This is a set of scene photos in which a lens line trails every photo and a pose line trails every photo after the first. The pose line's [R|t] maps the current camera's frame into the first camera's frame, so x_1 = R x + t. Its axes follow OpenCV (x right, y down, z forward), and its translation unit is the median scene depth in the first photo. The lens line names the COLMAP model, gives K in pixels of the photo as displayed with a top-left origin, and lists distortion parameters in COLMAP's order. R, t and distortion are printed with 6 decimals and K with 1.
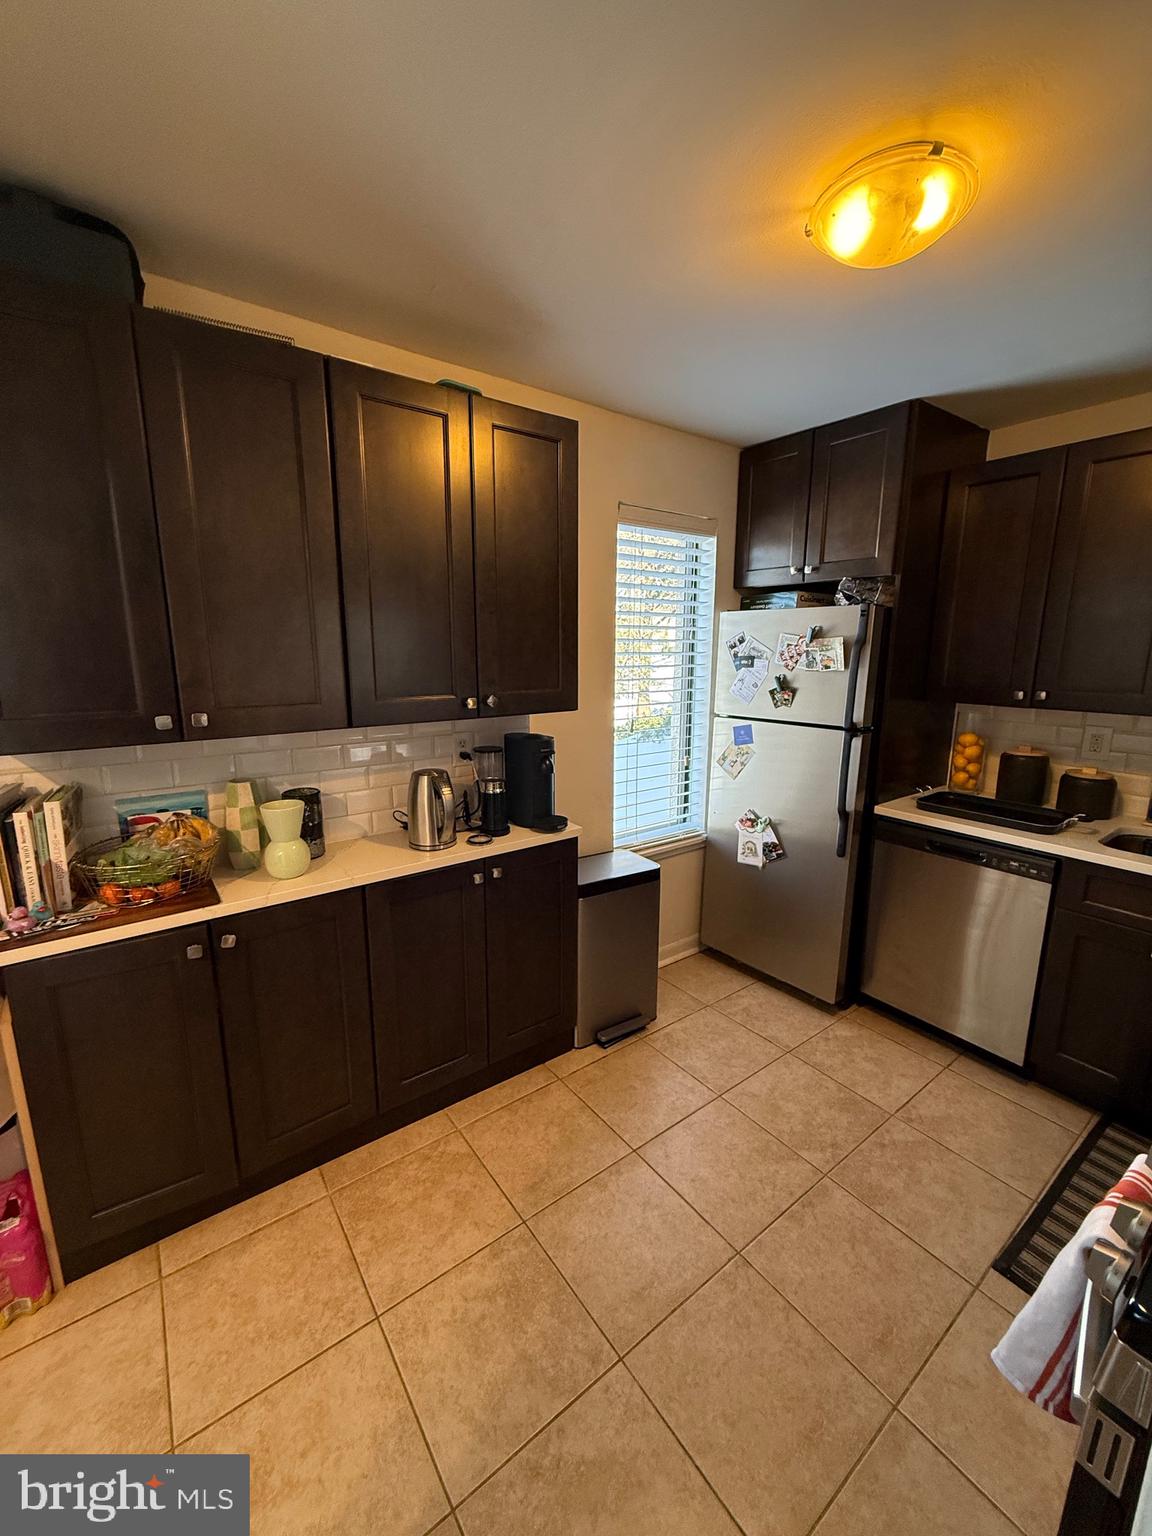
lens RADIAL K [[617.7, 0, 576.0], [0, 617.7, 768.0], [0, 0, 1]] dist [-0.001071, 0.000244]
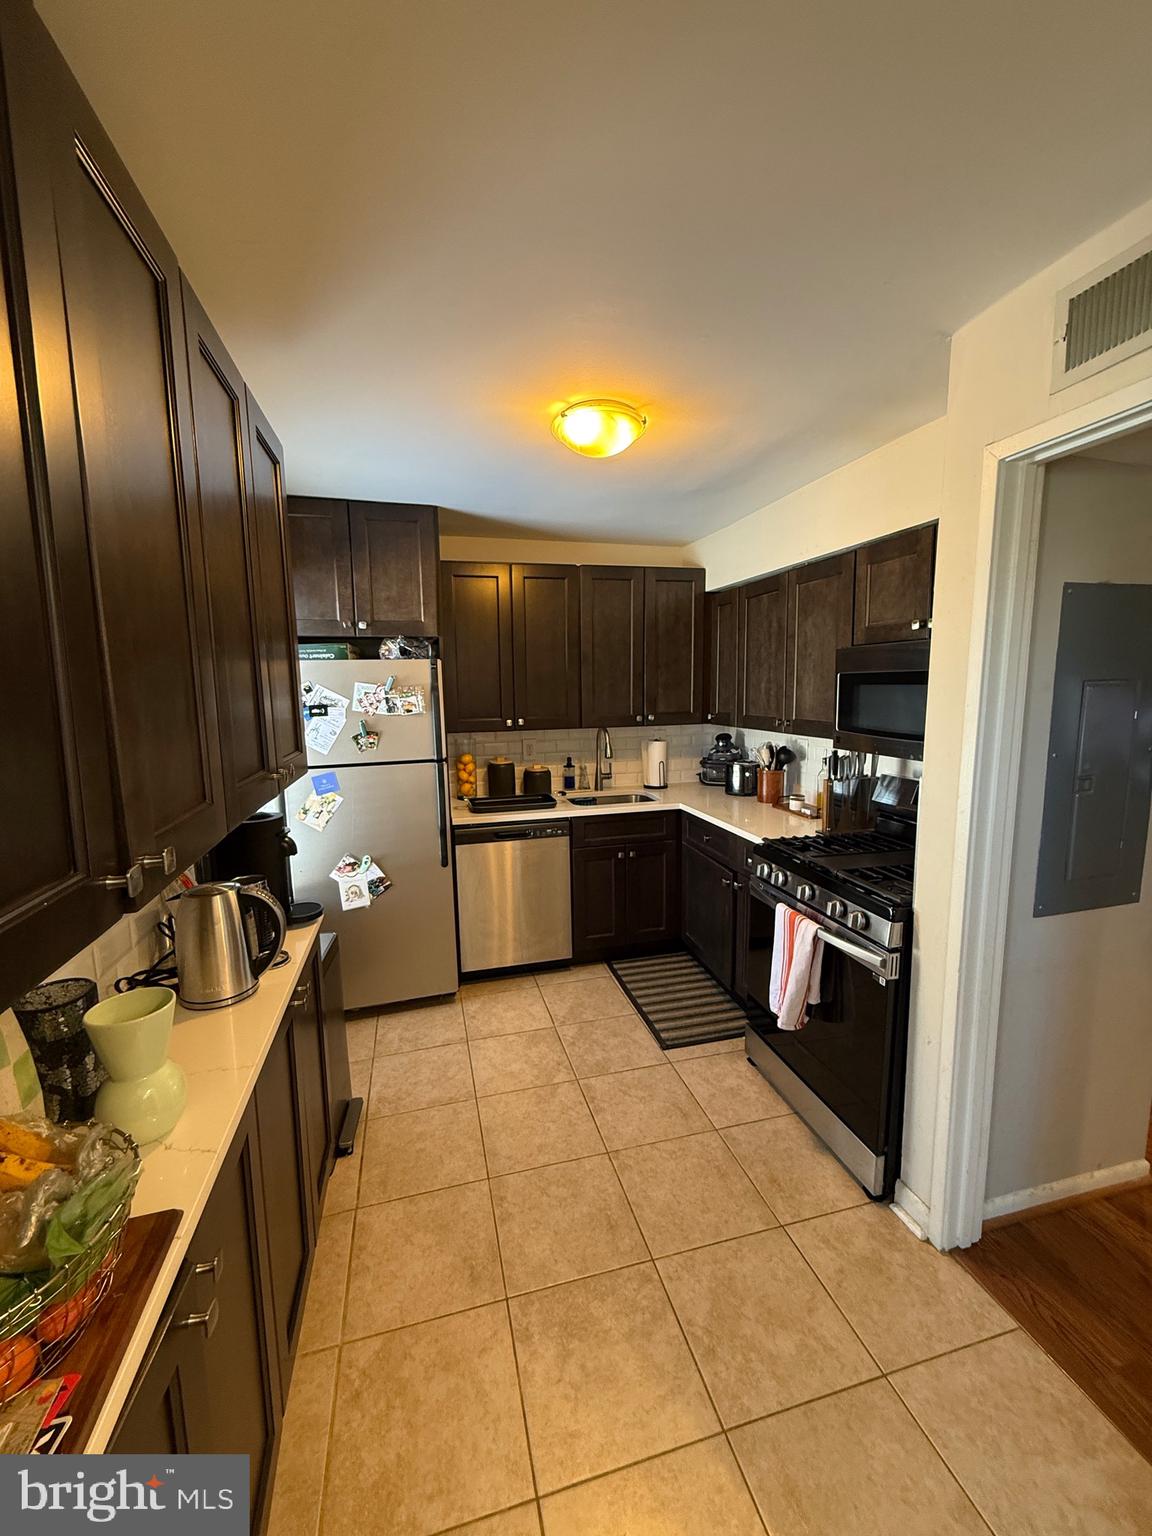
lens RADIAL K [[615.1, 0, 582.5], [0, 615.1, 766.8], [0, 0, 1]] dist [0.000119, 0.000043]
pose [[0.355846, -0.132362, 0.925124, -0.565662], [0.198836, 0.977977, 0.063442, -0.069564], [-0.913147, 0.161372, 0.374327, 0.286799]]
